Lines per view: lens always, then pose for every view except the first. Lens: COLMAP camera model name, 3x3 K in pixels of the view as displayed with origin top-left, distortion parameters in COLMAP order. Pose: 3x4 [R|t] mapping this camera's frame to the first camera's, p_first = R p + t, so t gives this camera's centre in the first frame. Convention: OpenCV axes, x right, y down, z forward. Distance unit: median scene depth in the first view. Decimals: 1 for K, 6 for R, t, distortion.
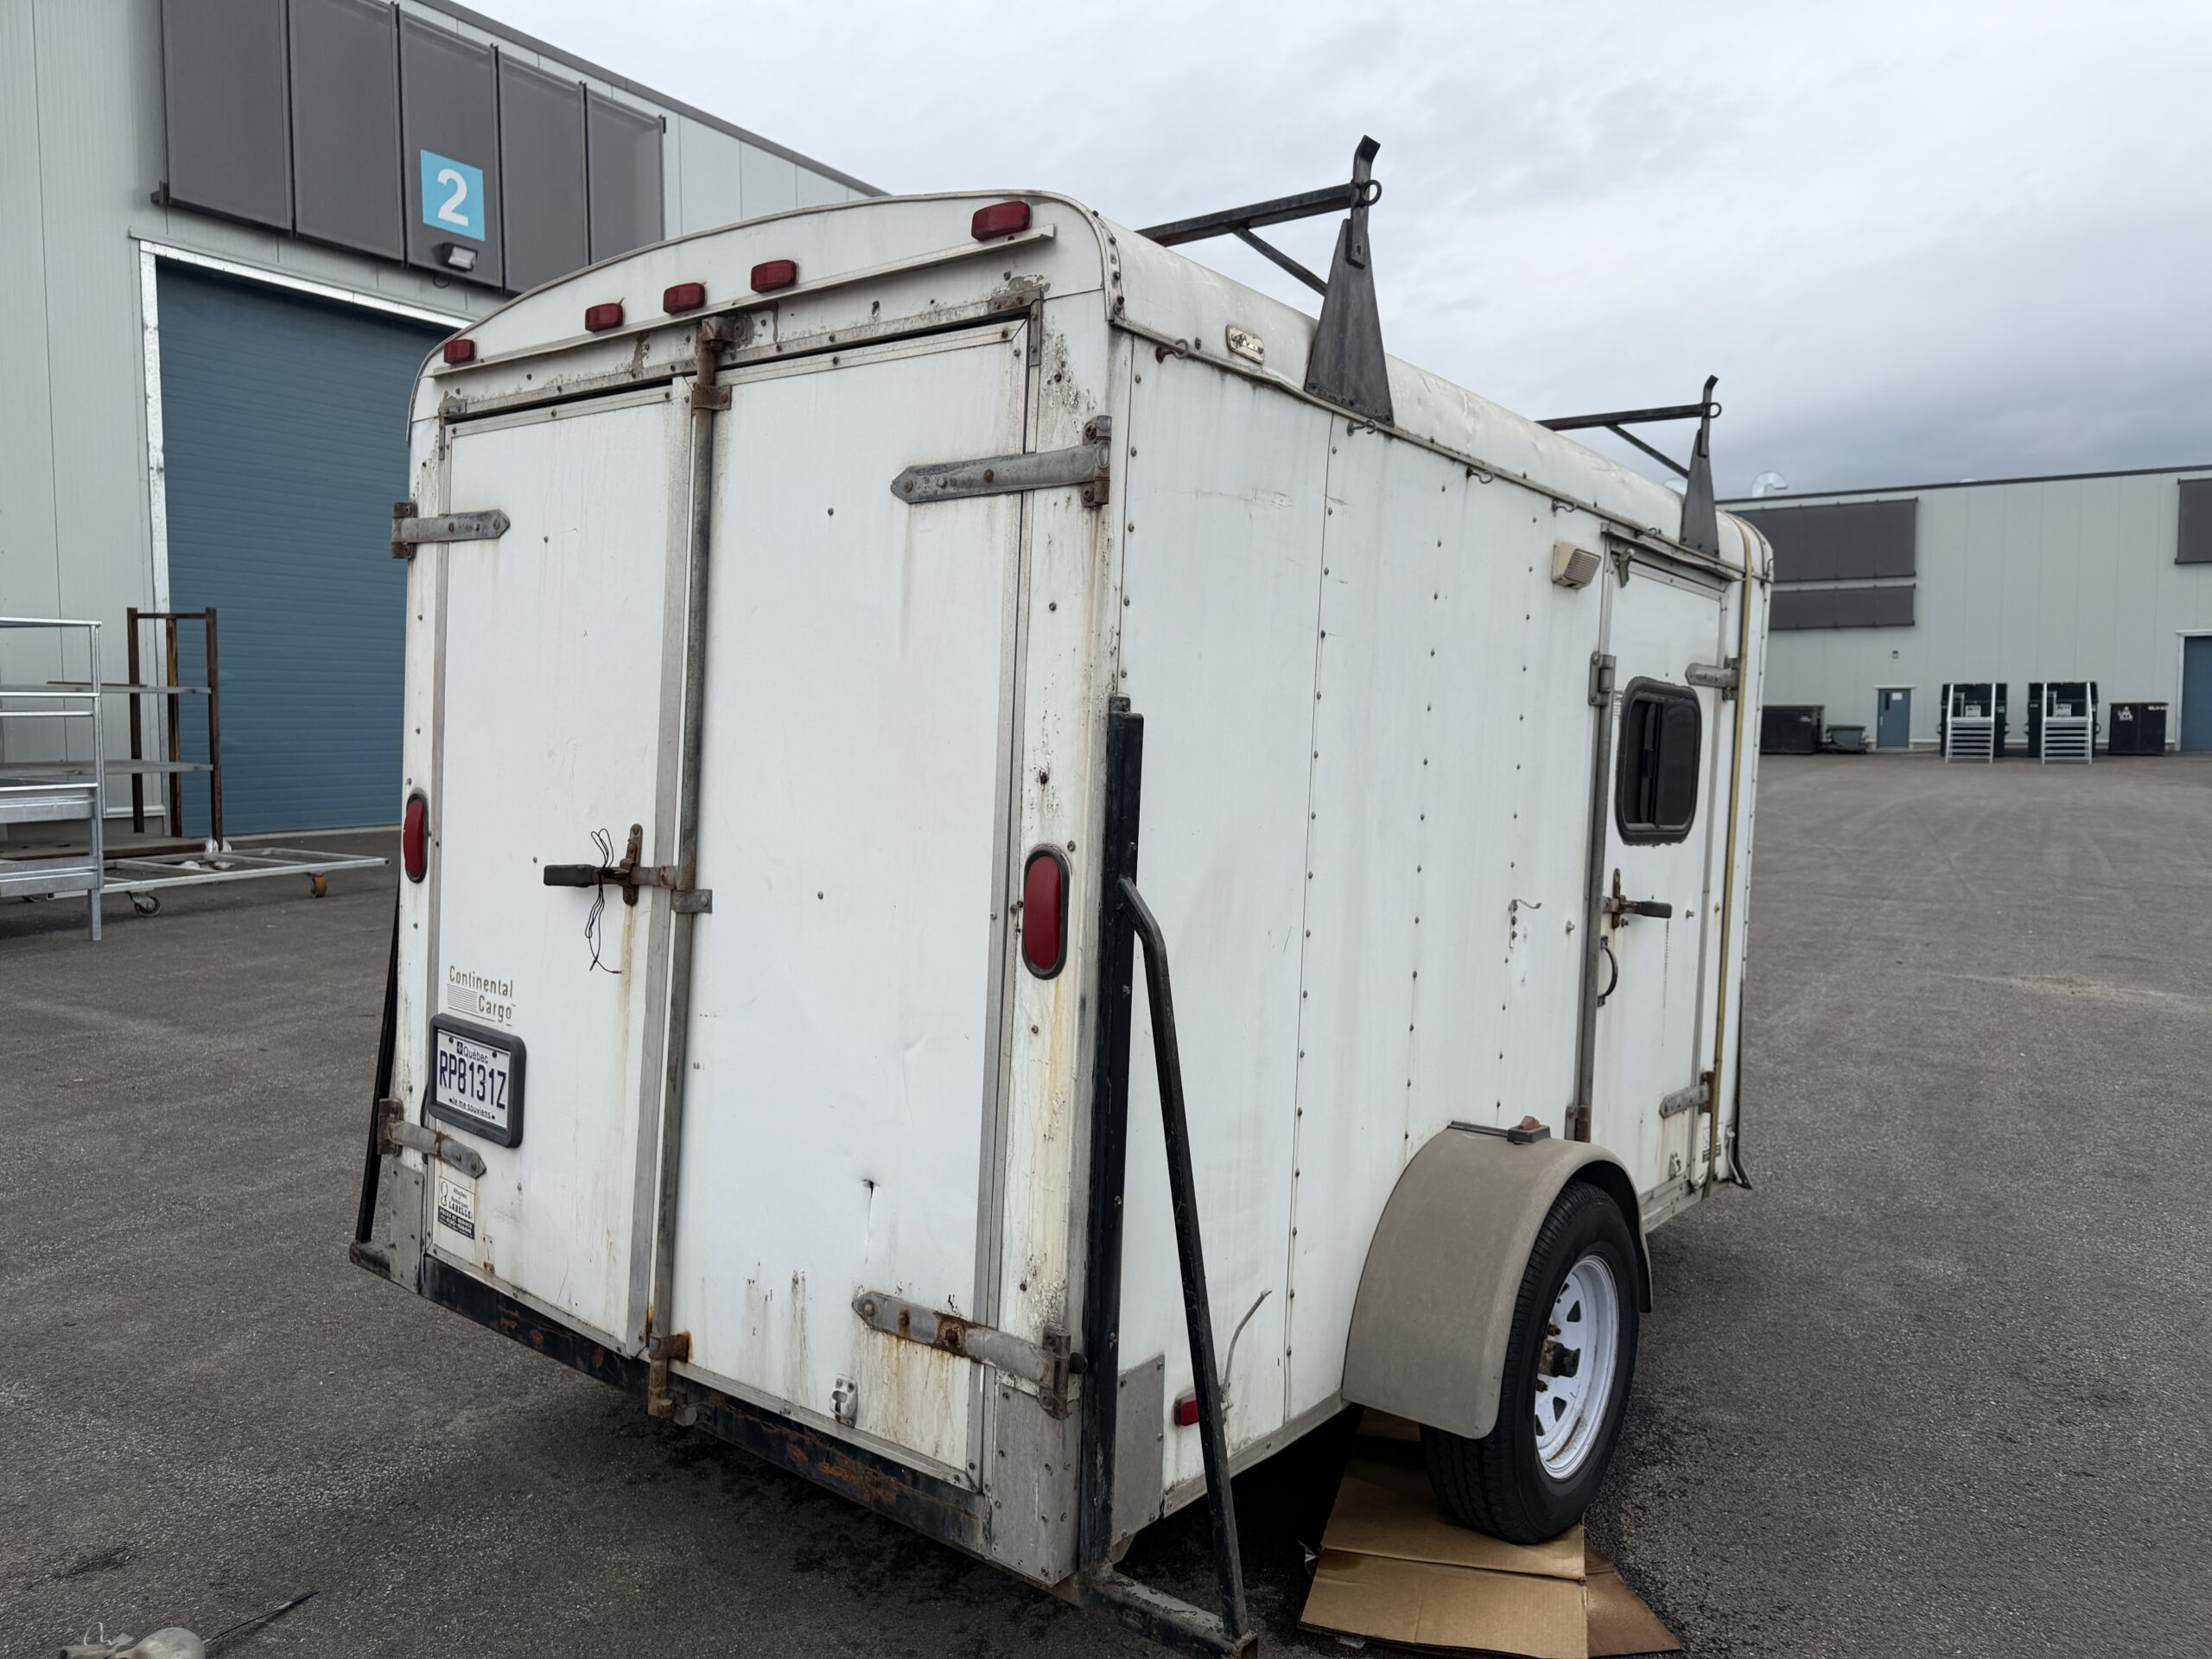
lens RADIAL K [[1574.2, 0, 1103.5], [0, 1574.2, 826.6], [0, 0, 1]] dist [0.029411, -0.035759]
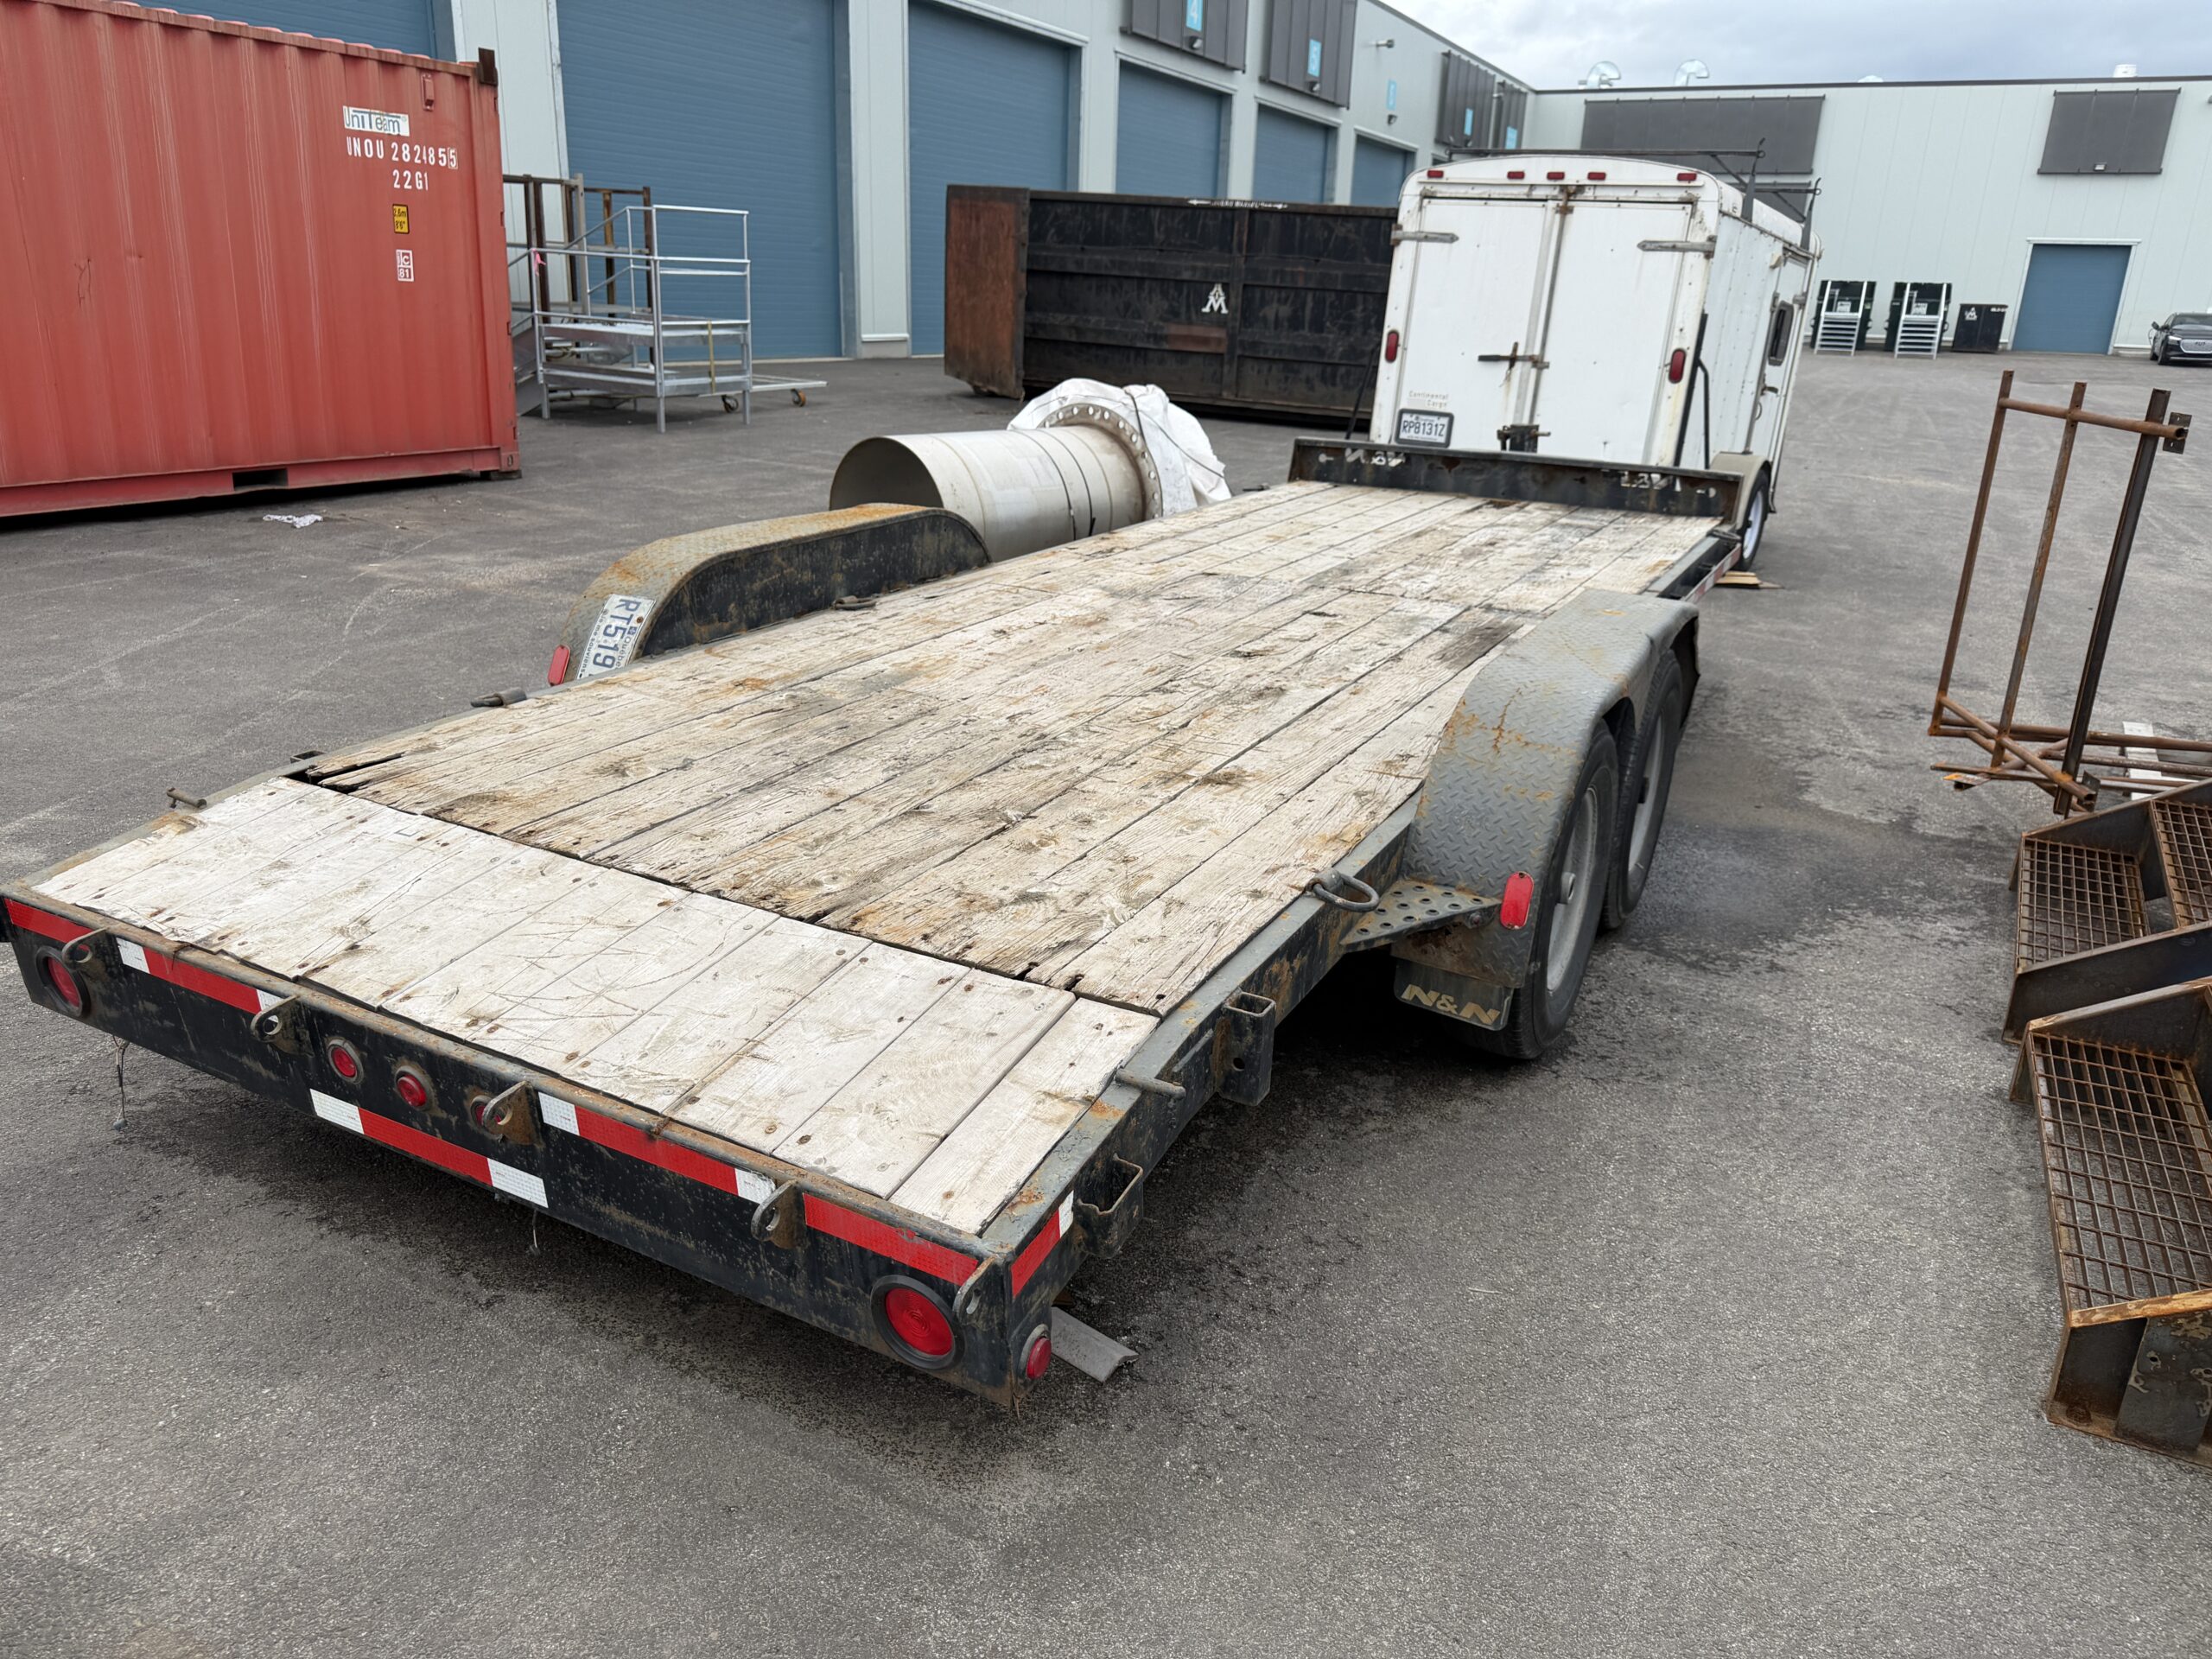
lens RADIAL K [[1574.2, 0, 1095.0], [0, 1574.2, 846.3], [0, 0, 1]] dist [0.029411, -0.035759]
pose [[0.995705, 0.003128, 0.092530, -1.018380], [-0.028018, 0.962743, 0.268963, 0.103378], [-0.088241, -0.270400, 0.958696, -1.649631]]
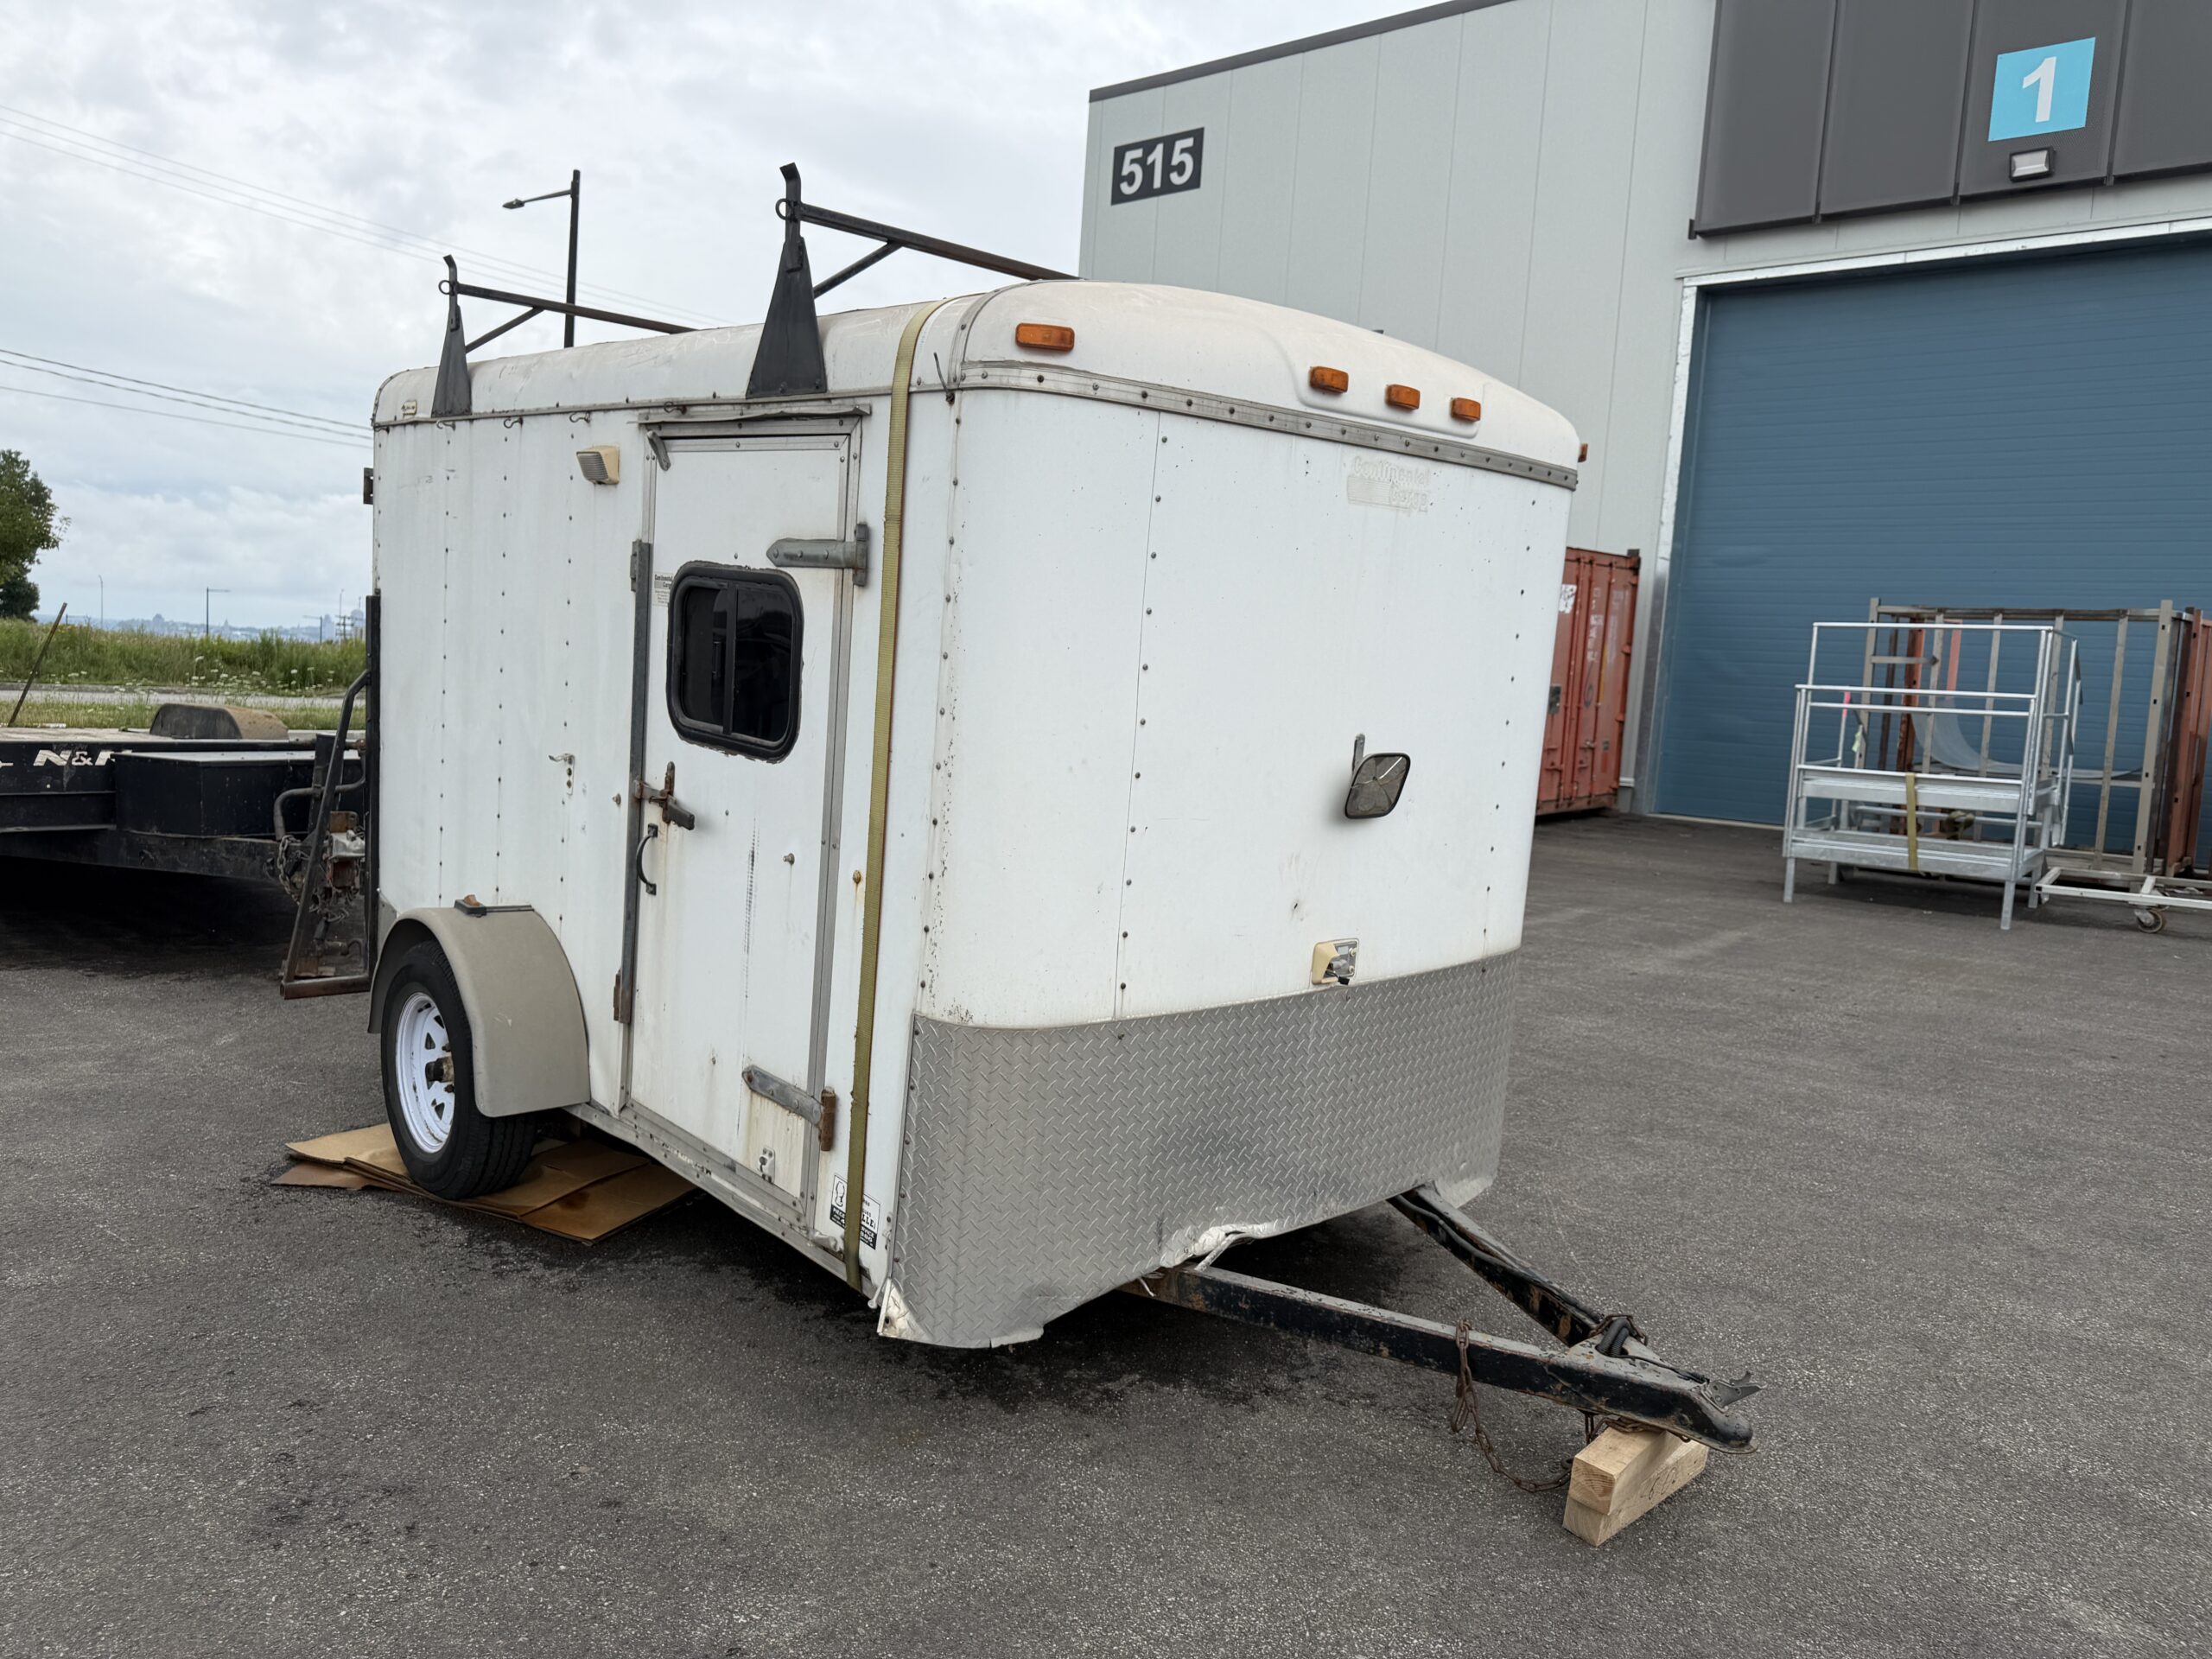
lens RADIAL K [[1574.2, 0, 1104.7], [0, 1574.2, 833.6], [0, 0, 1]] dist [0.029411, -0.035759]
pose [[-0.149320, 0.088558, -0.984815, 1.396783], [-0.130079, 0.985566, 0.108349, -0.078304], [0.980195, 0.144282, -0.135645, 1.574069]]
